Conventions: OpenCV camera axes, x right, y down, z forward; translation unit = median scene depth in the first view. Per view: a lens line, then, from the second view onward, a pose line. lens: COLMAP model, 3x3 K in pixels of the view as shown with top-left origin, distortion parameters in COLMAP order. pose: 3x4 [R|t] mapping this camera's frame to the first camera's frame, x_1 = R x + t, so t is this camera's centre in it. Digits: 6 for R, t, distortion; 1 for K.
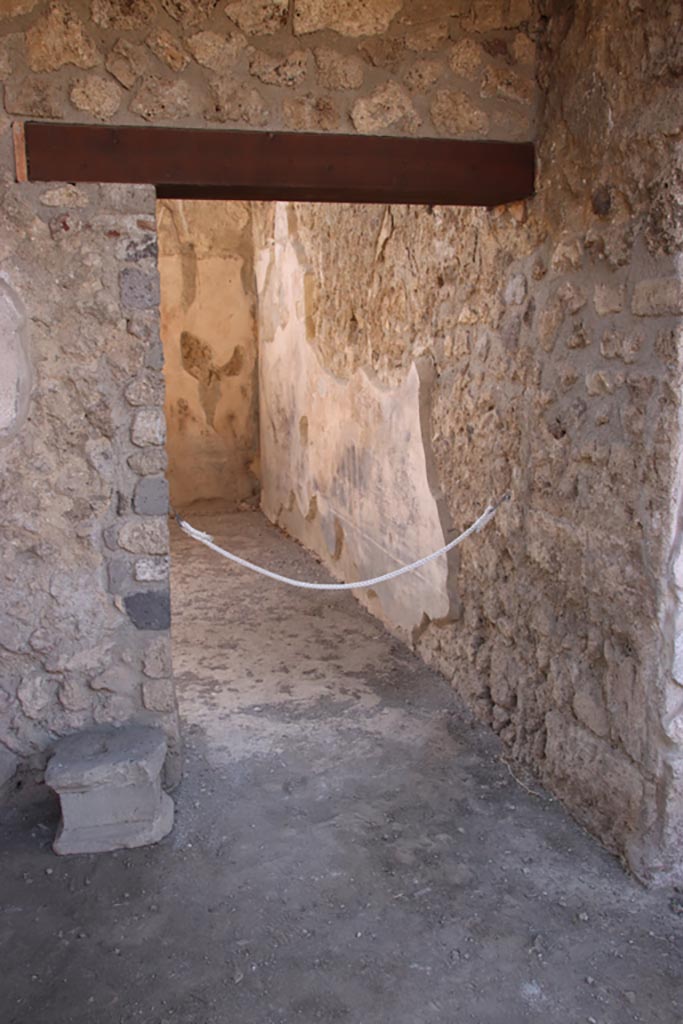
lens RADIAL K [[972.8, 0, 343.5], [0, 972.8, 508.9], [0, 0, 1]] dist [-0.021540, 0.000000]
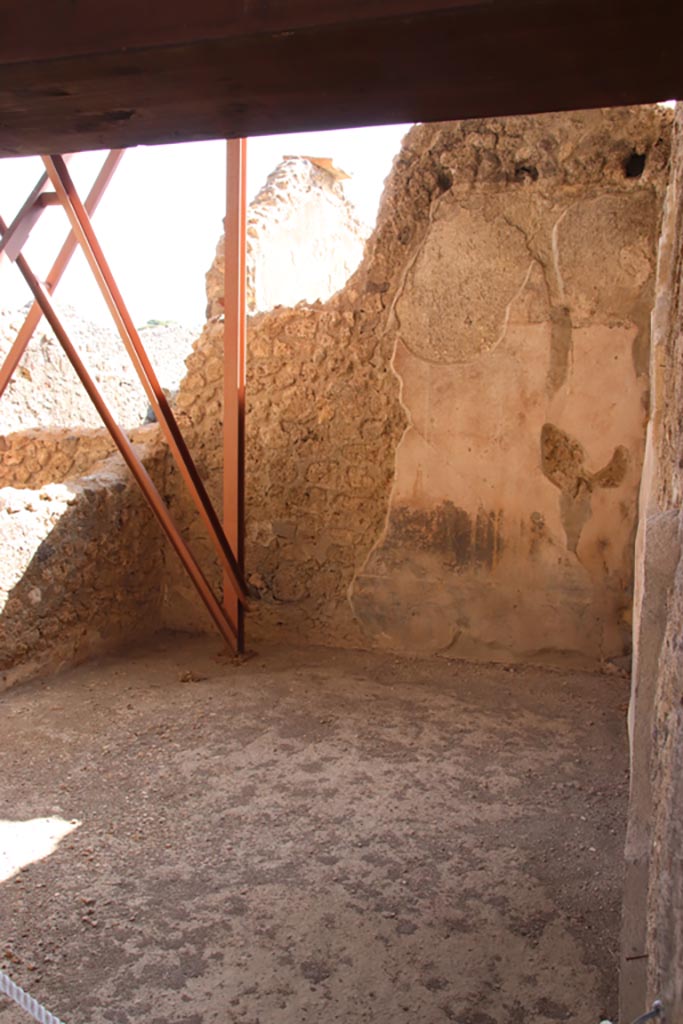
lens RADIAL K [[972.8, 0, 340.4], [0, 972.8, 516.7], [0, 0, 1]] dist [-0.021540, 0.000000]
pose [[0.847547, 0.089609, -0.523101, 0.096904], [-0.131634, 0.990338, -0.043629, -0.058153], [0.514137, 0.105836, 0.851153, 0.288852]]
